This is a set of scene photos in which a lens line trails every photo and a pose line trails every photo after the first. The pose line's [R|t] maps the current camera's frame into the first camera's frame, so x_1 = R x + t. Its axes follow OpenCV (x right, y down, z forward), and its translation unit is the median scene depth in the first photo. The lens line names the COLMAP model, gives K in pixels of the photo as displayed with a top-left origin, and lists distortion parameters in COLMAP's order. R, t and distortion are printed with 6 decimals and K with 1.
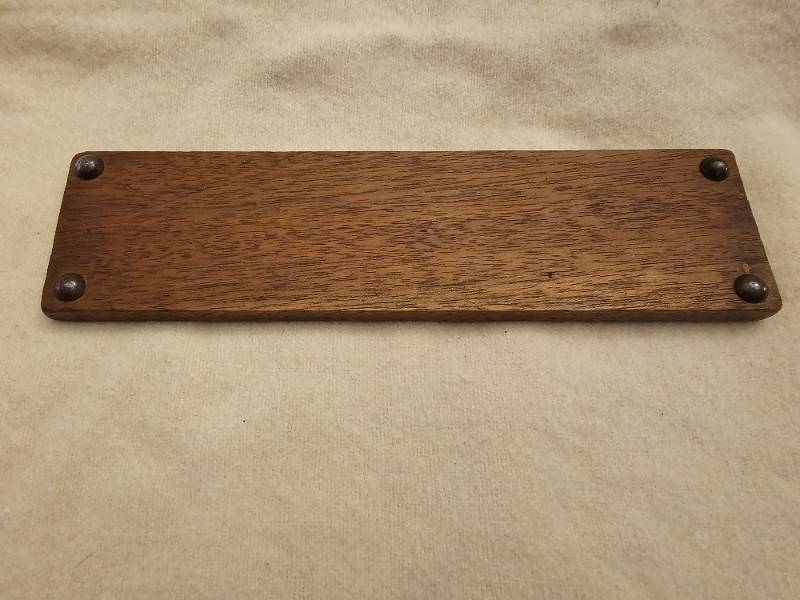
lens RADIAL K [[610.5, 0, 396.7], [0, 610.5, 304.5], [0, 0, 1]] dist [-0.001677, 0.008357]
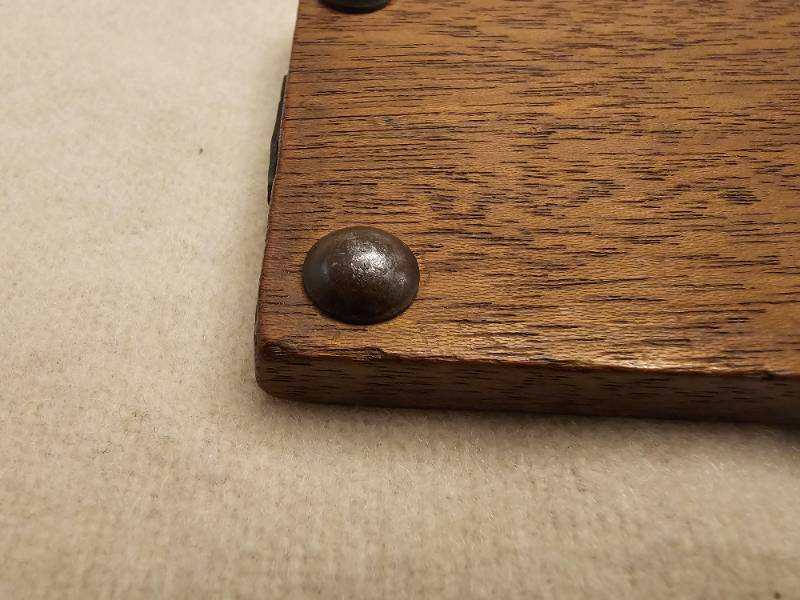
lens RADIAL K [[610.5, 0, 399.7], [0, 610.5, 300.3], [0, 0, 1]] dist [-0.001677, 0.008357]
pose [[0.999089, 0.042598, 0.002560, -0.505439], [-0.041423, 0.982466, -0.181780, 0.030083], [-0.010259, 0.181508, 0.983336, 0.719171]]
